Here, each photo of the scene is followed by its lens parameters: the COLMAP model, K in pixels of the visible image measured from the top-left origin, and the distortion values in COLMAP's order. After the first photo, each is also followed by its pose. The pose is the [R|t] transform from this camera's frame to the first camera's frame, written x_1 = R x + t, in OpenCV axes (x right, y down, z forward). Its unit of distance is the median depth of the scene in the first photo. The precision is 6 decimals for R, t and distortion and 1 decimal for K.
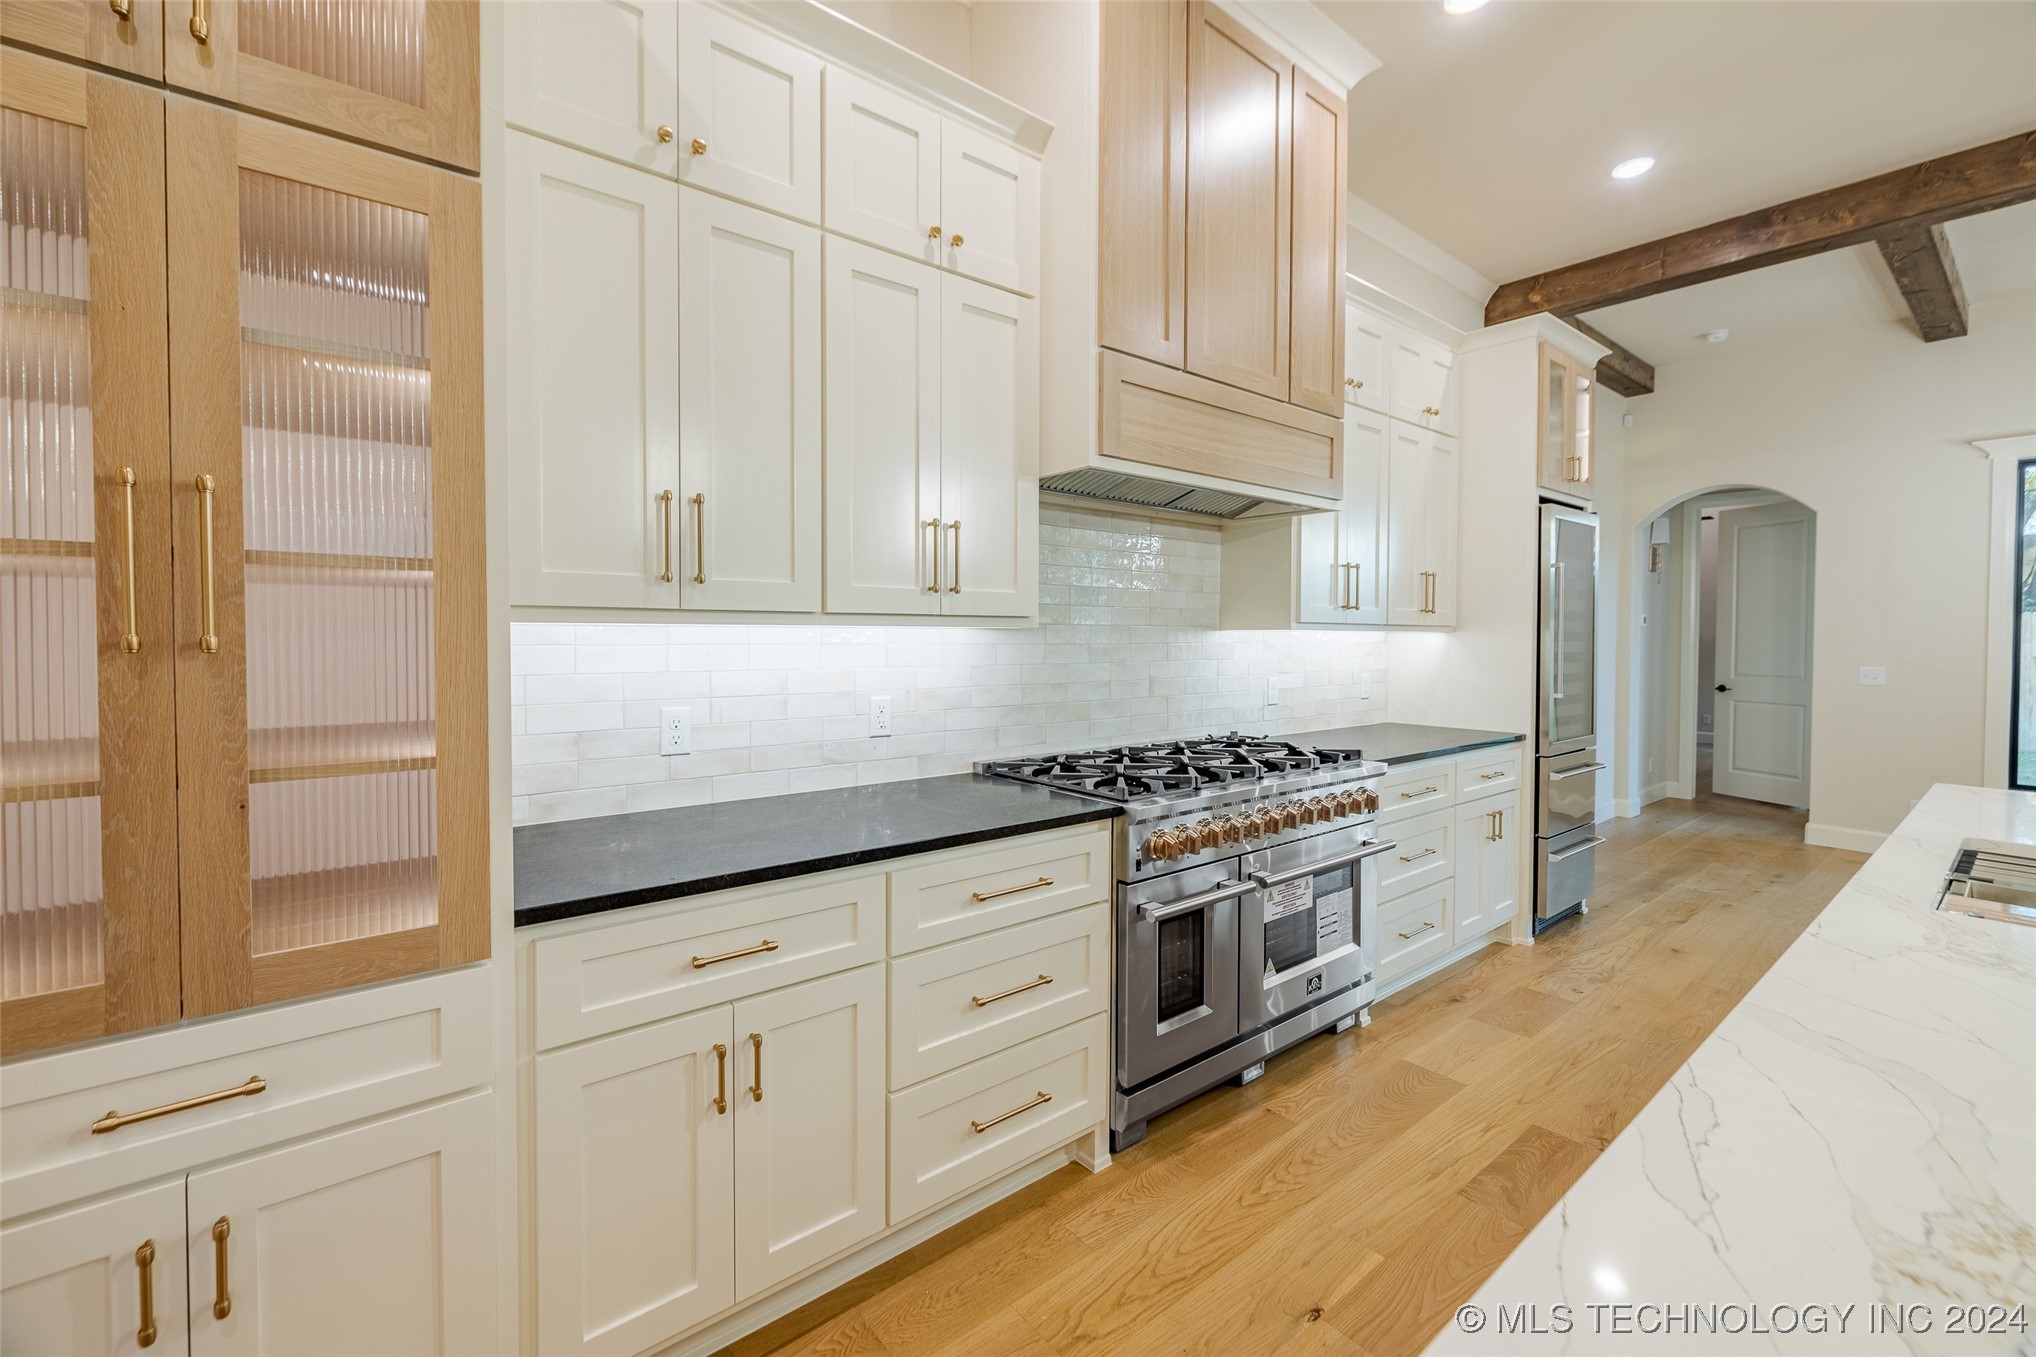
lens RADIAL K [[846.0, 0, 1025.3], [0, 846.0, 650.4], [0, 0, 1]] dist [-0.000282, 0.000002]
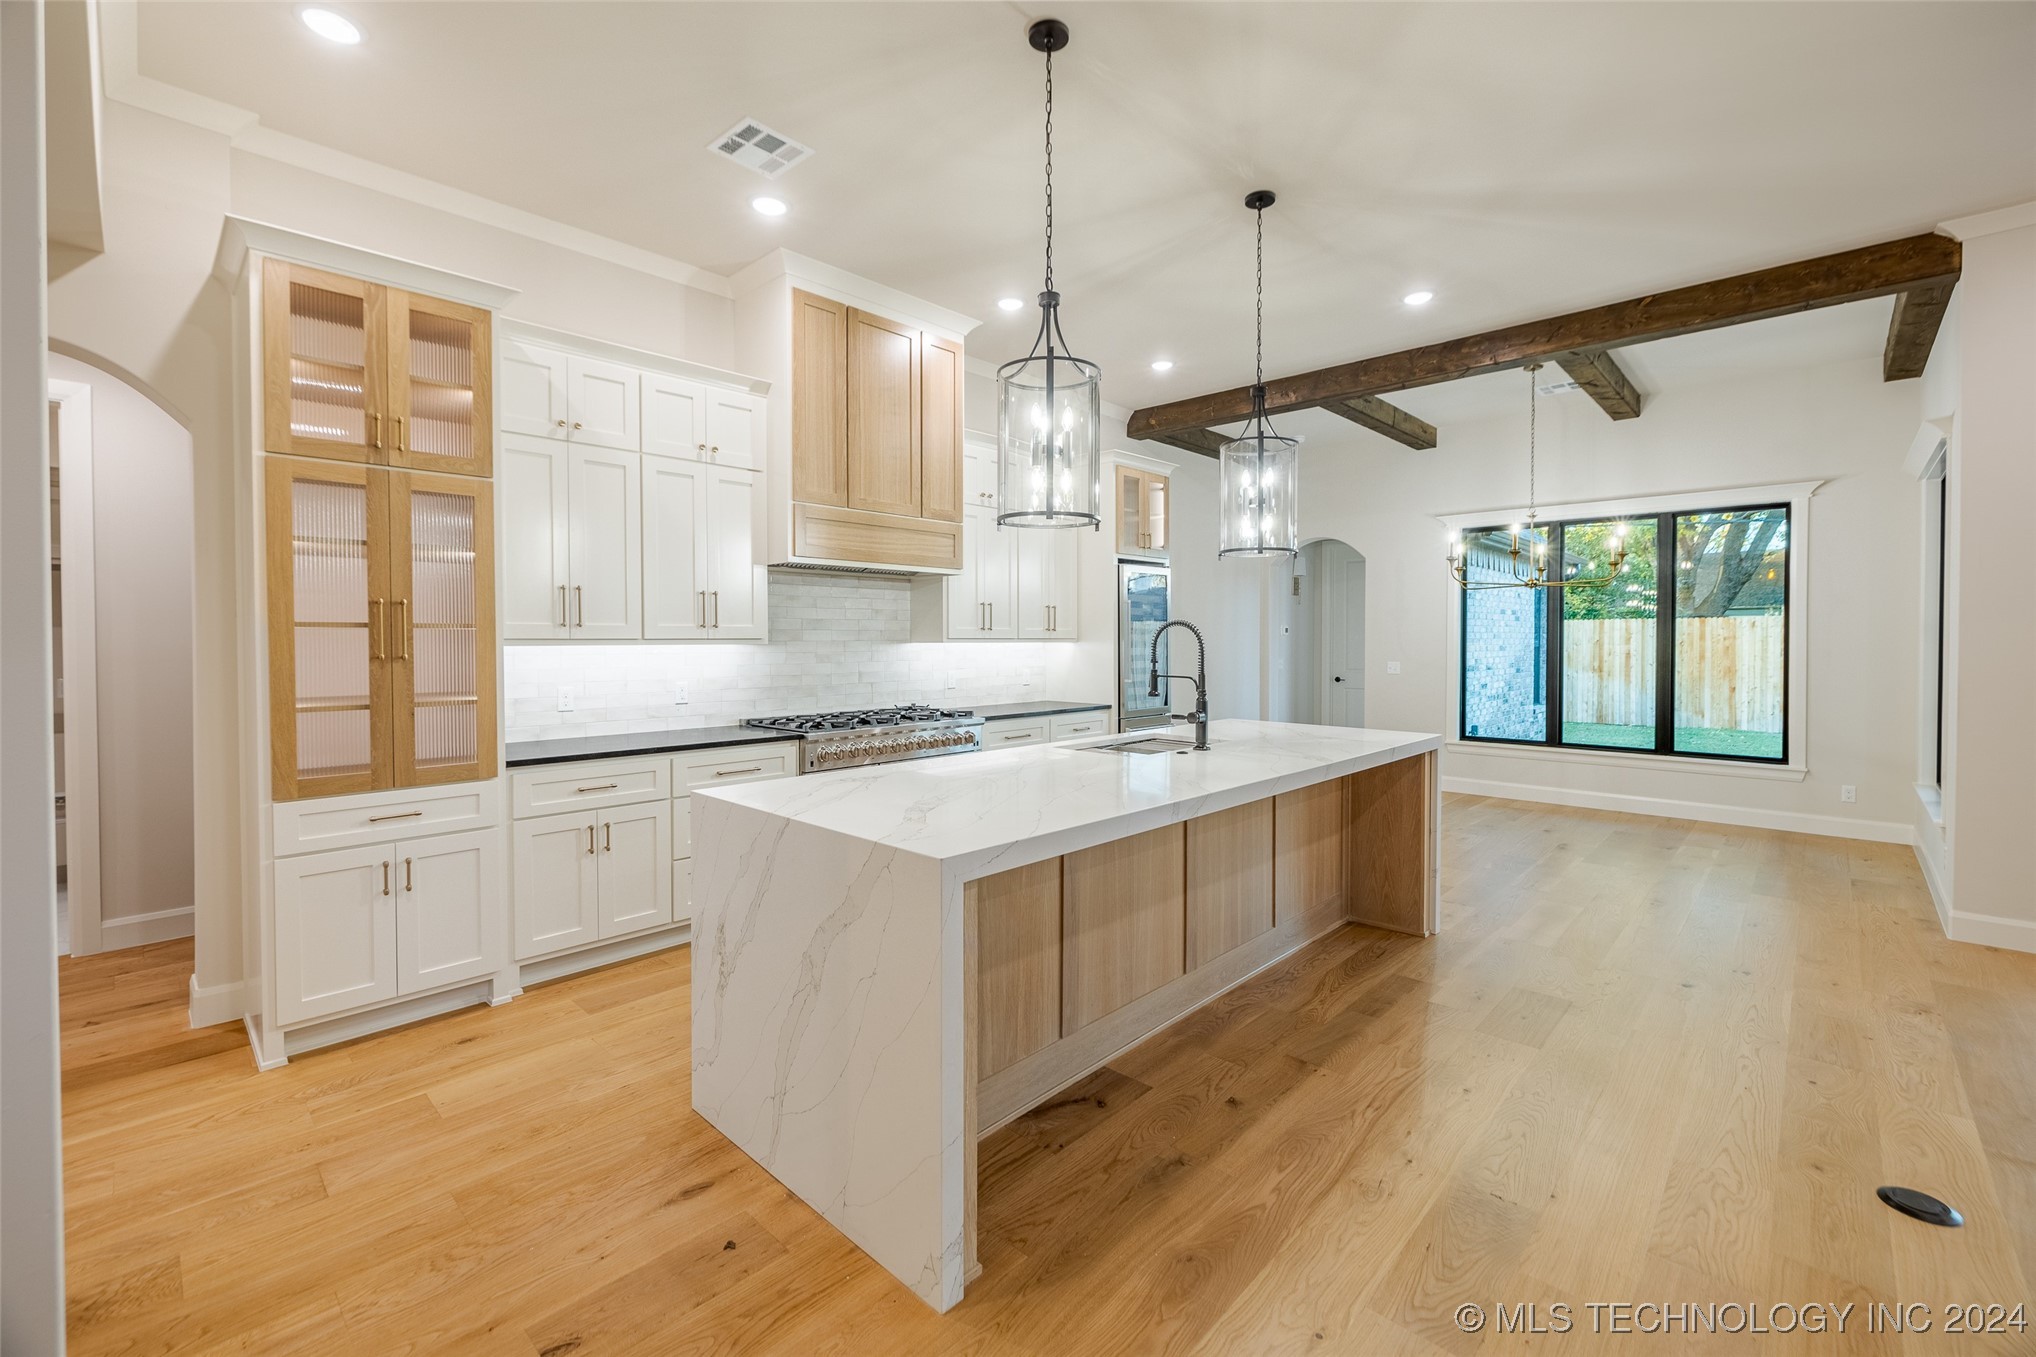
lens RADIAL K [[846.0, 0, 1020.9], [0, 846.0, 651.4], [0, 0, 1]] dist [-0.000282, 0.000002]
pose [[0.991645, -0.007645, 0.128774, 0.366405], [0.008091, 0.999963, -0.002939, -0.000915], [-0.128747, 0.003956, 0.991670, -1.038596]]
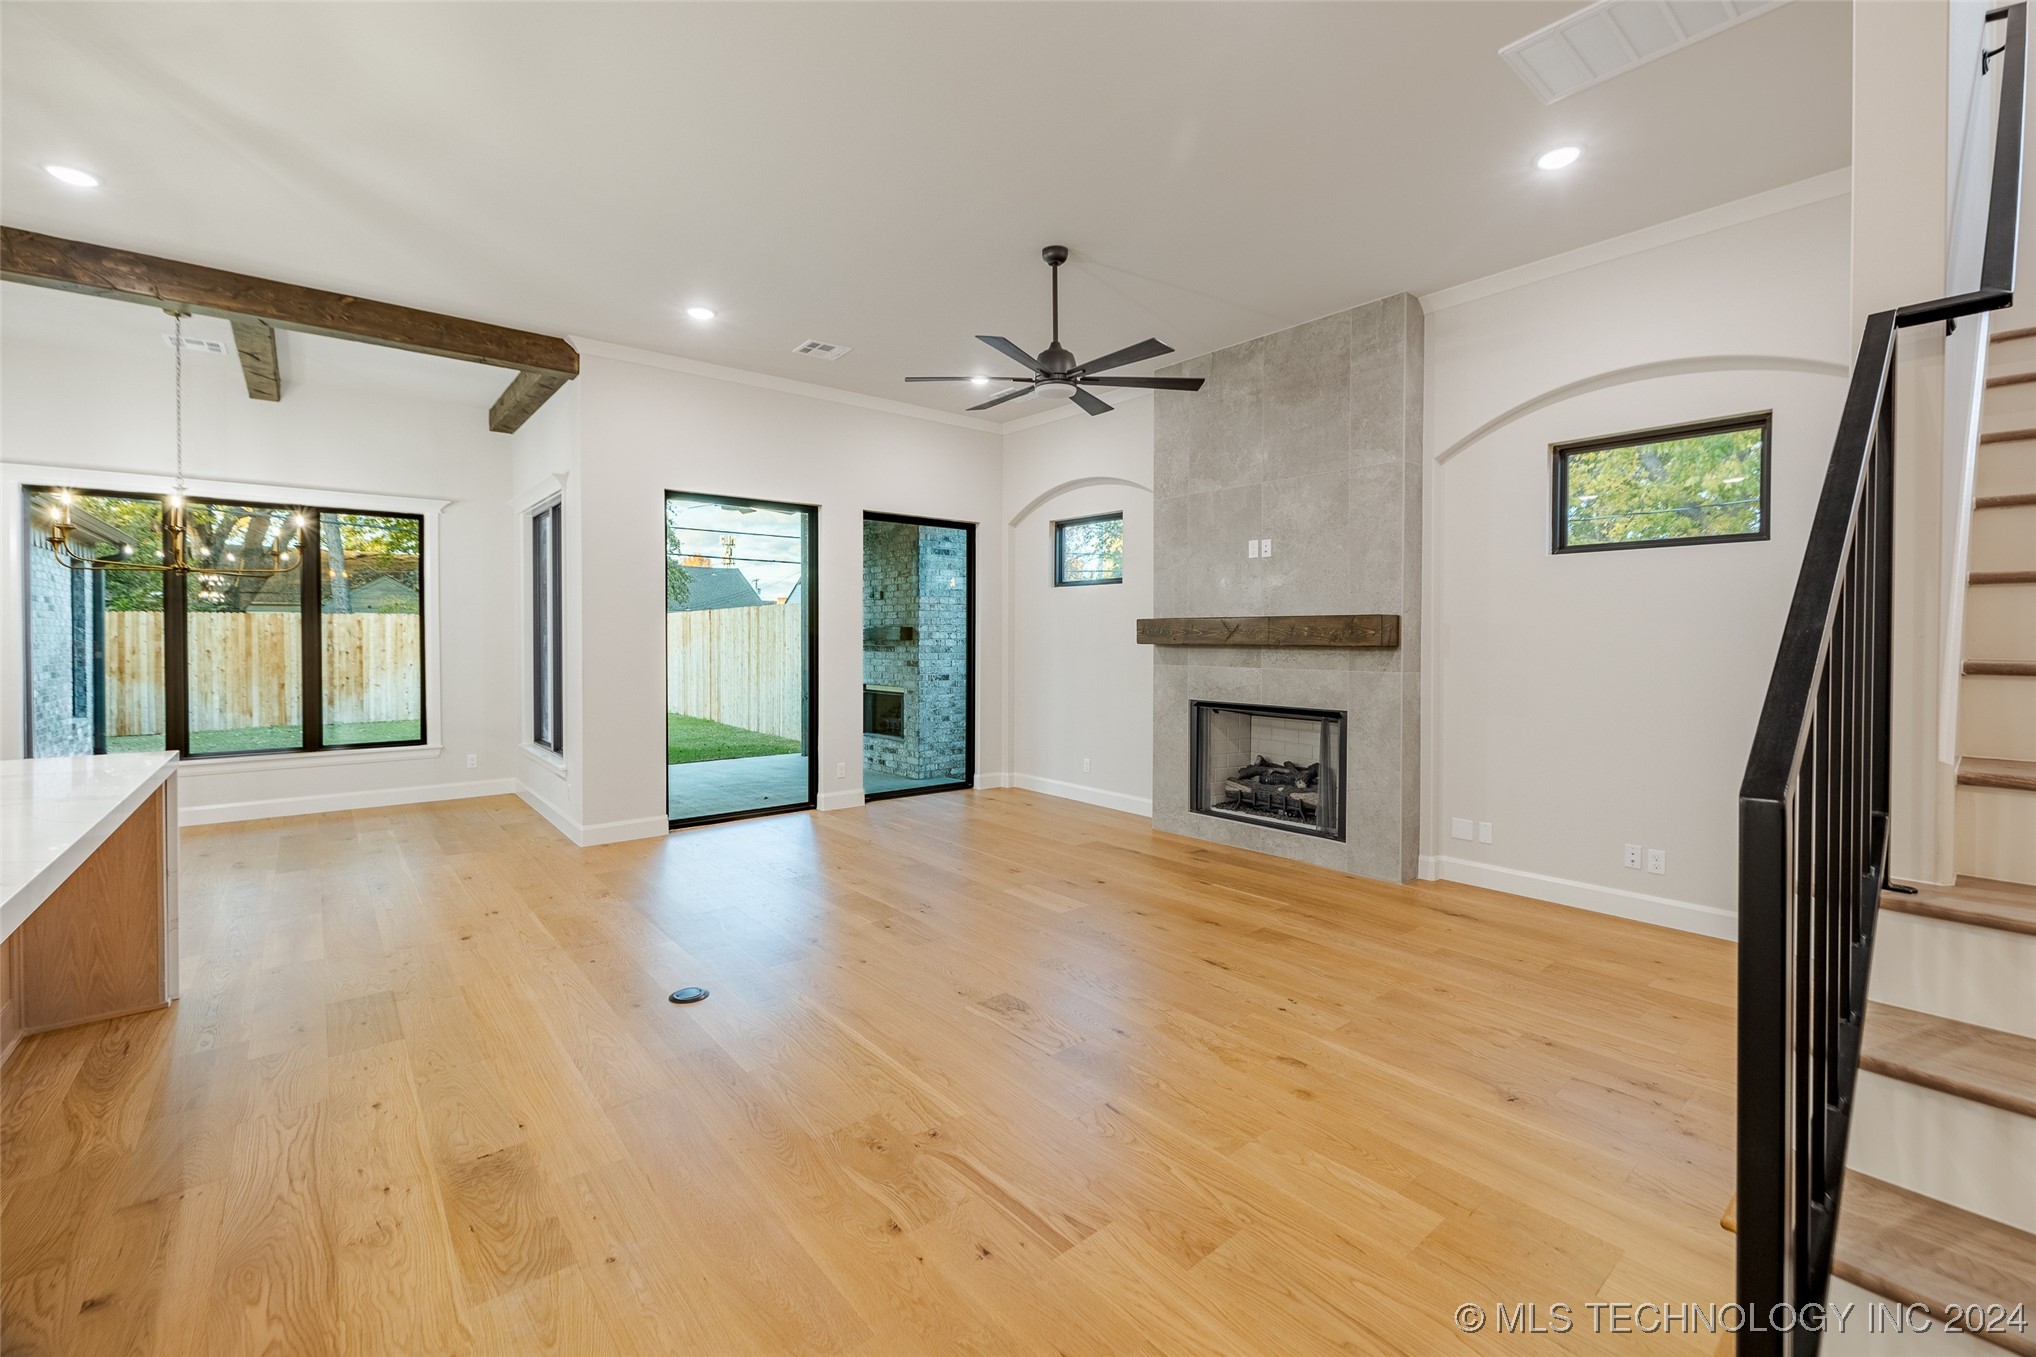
lens RADIAL K [[846.0, 0, 1017.7], [0, 846.0, 652.4], [0, 0, 1]] dist [-0.000282, 0.000002]
pose [[-0.012606, -0.023786, 0.999638, -0.005716], [0.016173, 0.999581, 0.023989, -0.003328], [-0.999790, 0.016469, -0.012216, -0.787386]]
